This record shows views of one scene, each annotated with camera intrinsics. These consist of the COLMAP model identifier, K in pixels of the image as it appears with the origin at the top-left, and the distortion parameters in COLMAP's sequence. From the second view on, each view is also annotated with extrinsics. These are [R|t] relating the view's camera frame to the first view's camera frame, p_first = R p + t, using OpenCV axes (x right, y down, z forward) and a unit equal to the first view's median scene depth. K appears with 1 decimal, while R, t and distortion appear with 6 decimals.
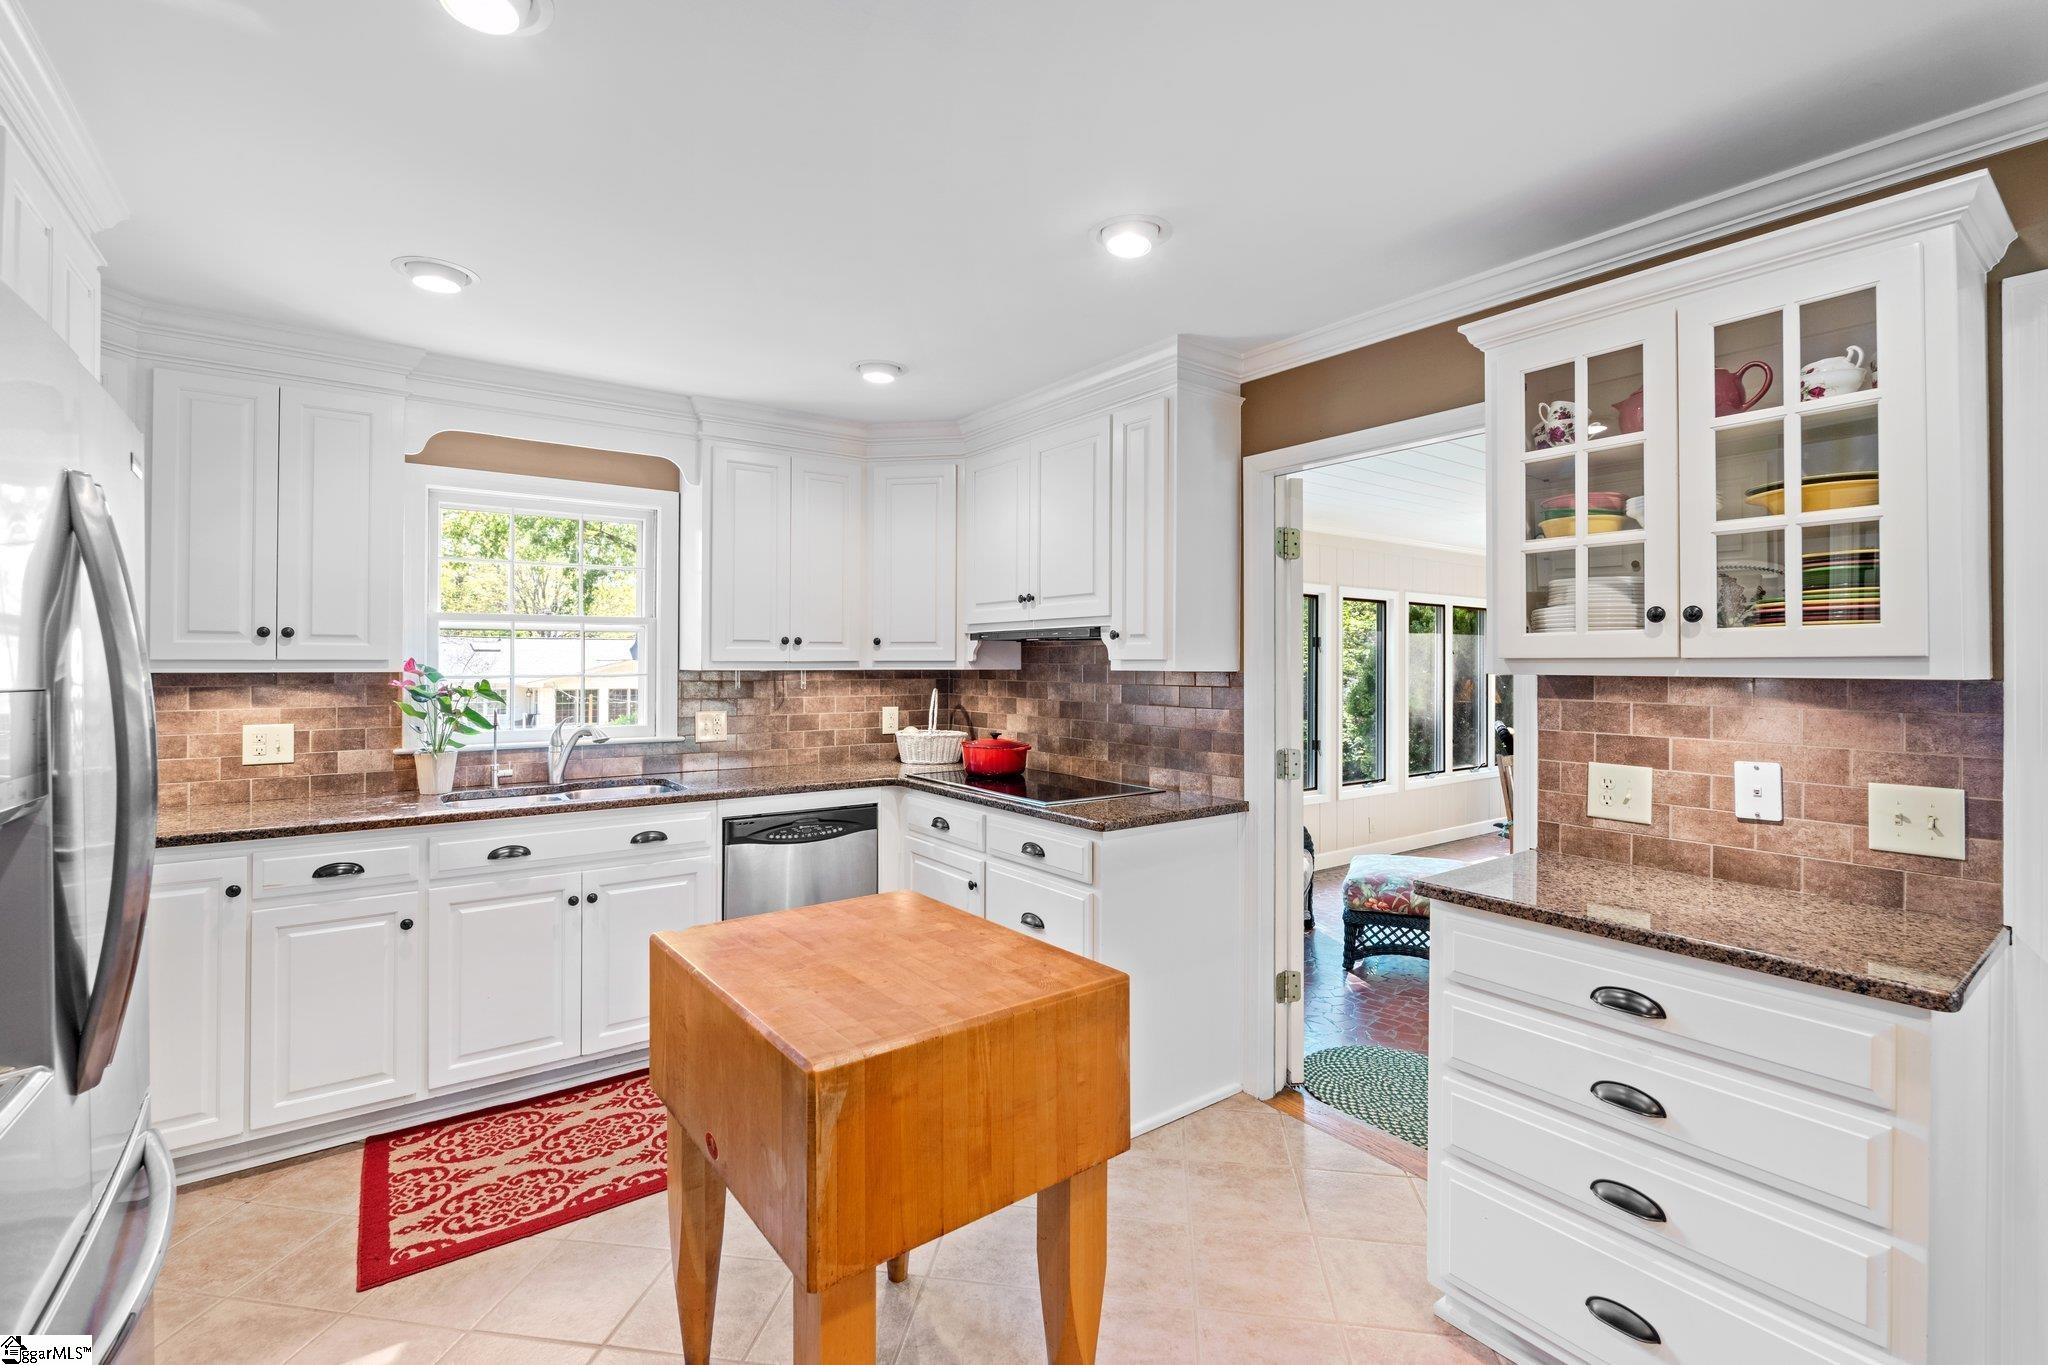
lens RADIAL K [[892.4, 0, 1018.6], [0, 892.4, 664.5], [0, 0, 1]] dist [-0.008970, 0.000054]
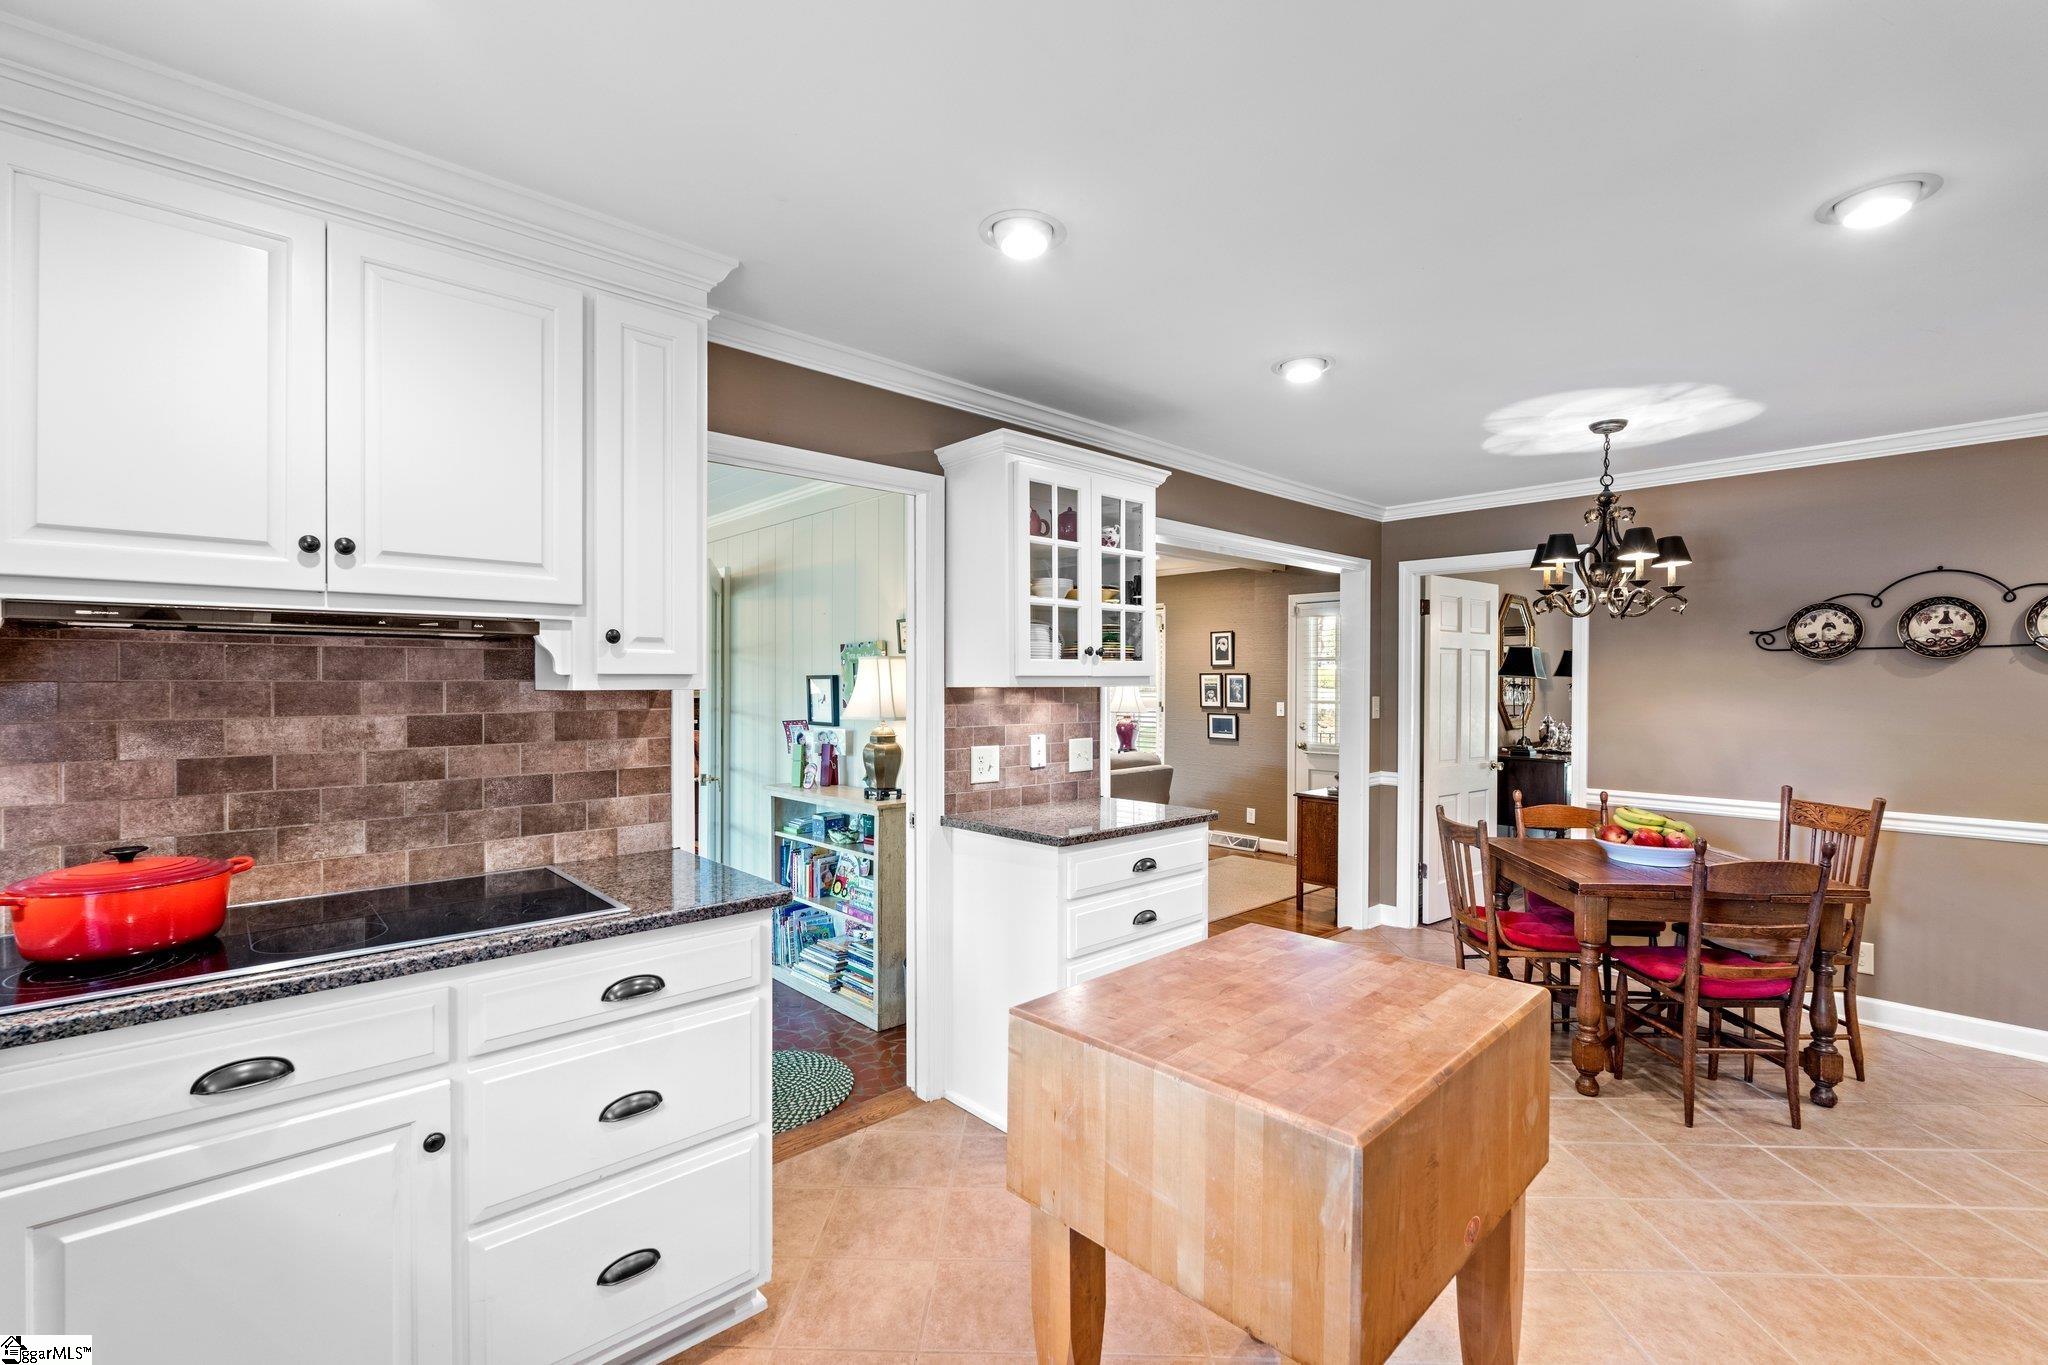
lens RADIAL K [[892.4, 0, 1015.9], [0, 892.4, 689.2], [0, 0, 1]] dist [-0.008970, 0.000054]
pose [[-0.103820, -0.015303, 0.994478, -0.920039], [-0.001525, 0.999883, 0.015227, -0.007603], [-0.994595, 0.000064, -0.103831, 1.213670]]
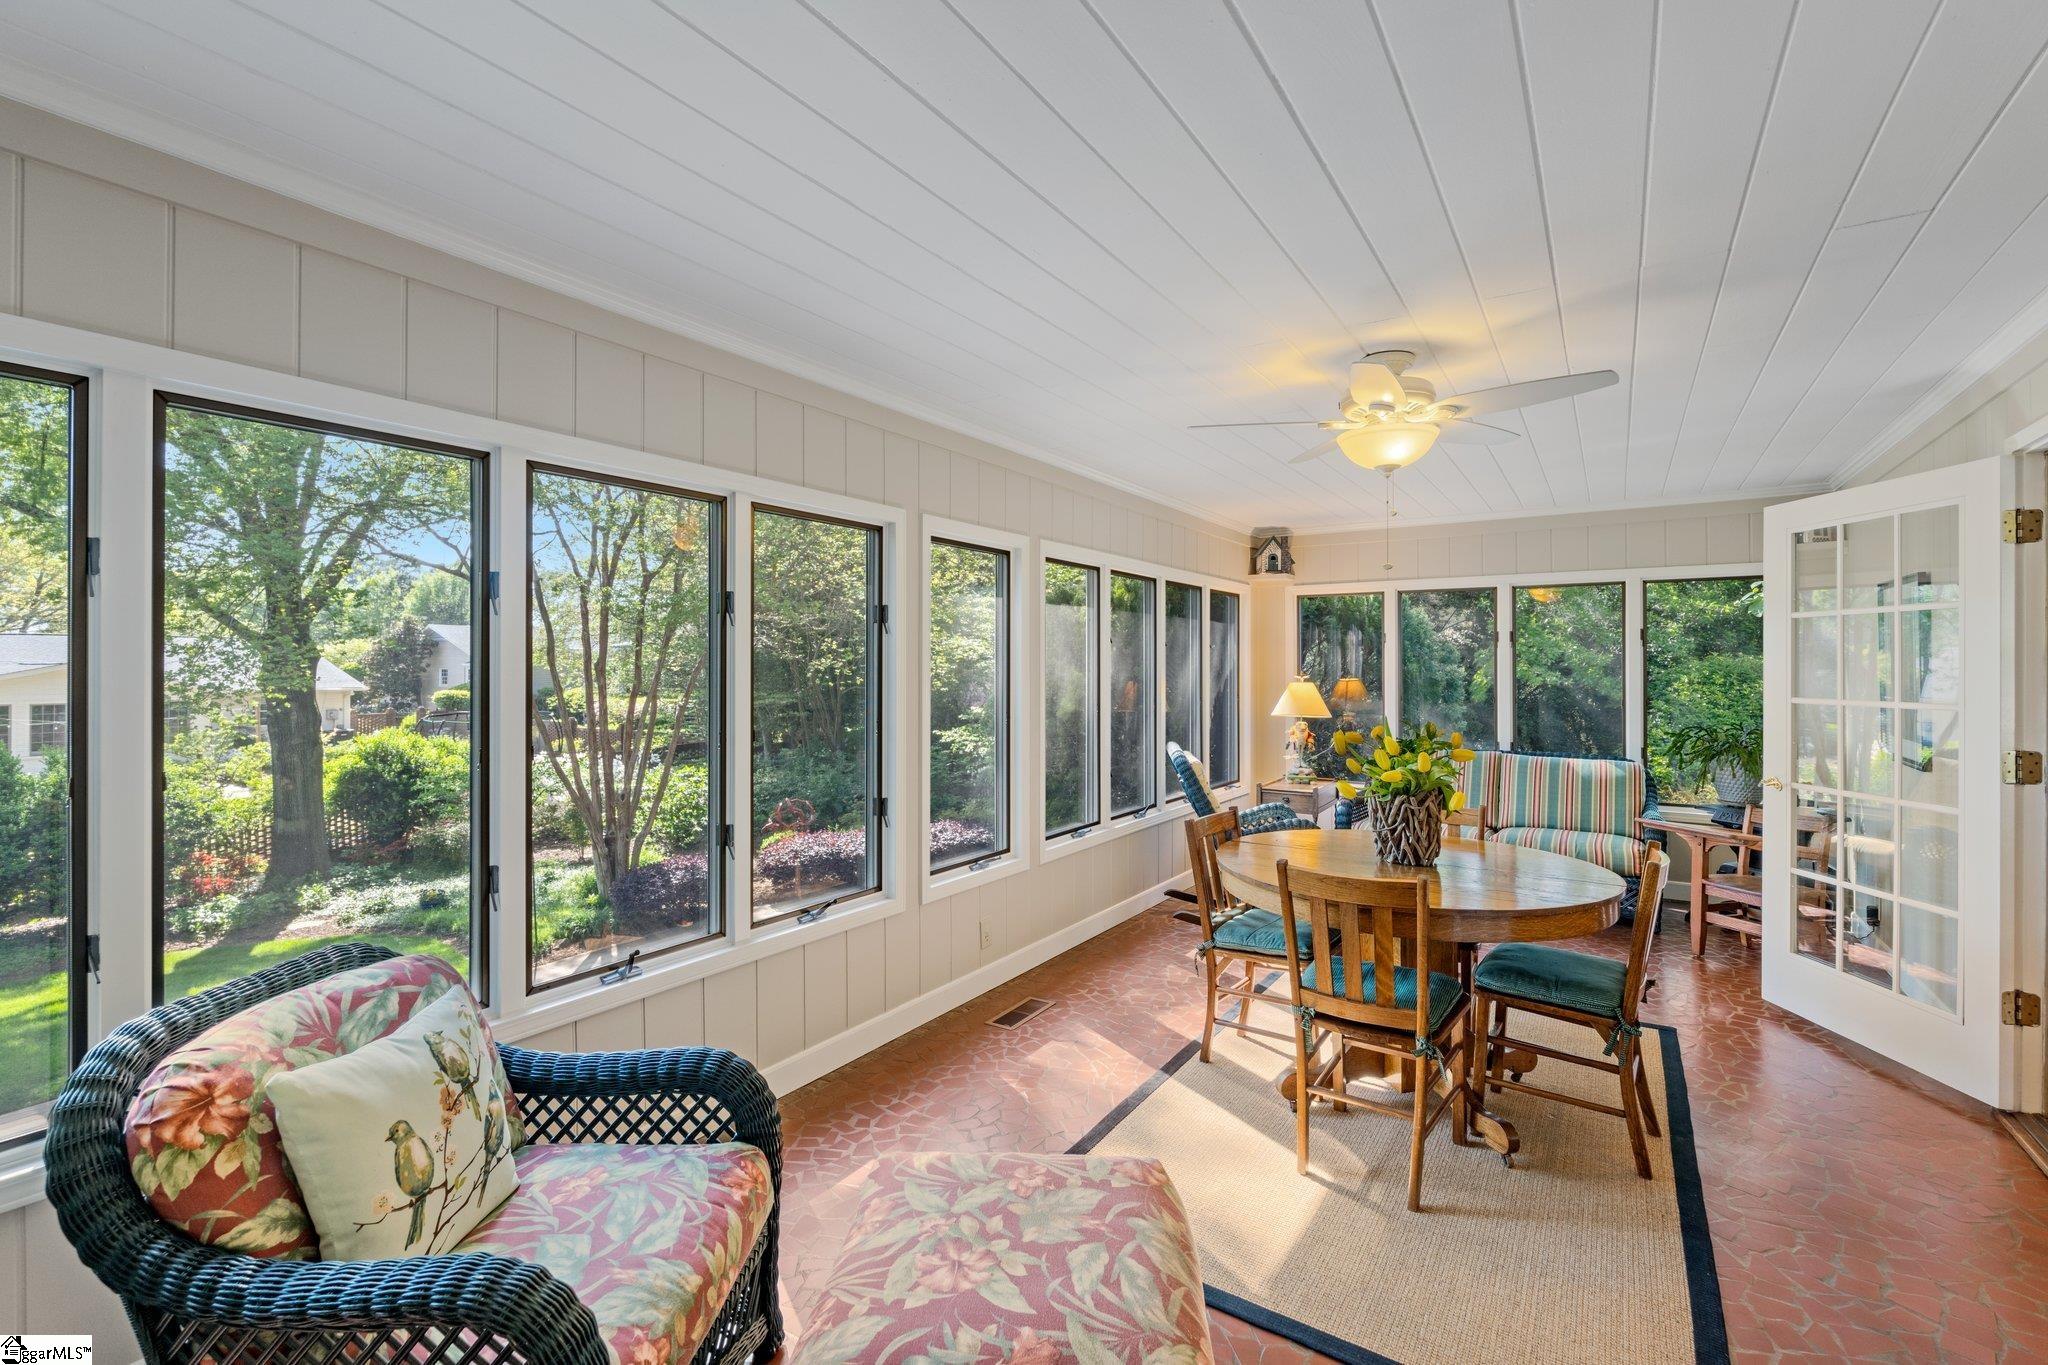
lens RADIAL K [[892.4, 0, 1021.5], [0, 892.4, 671.5], [0, 0, 1]] dist [-0.008970, 0.000054]
pose [[0.936719, -0.009849, 0.349943, 0.189373], [0.008292, 0.999948, 0.005949, 0.005788], [-0.349984, -0.002671, 0.936752, 0.392384]]
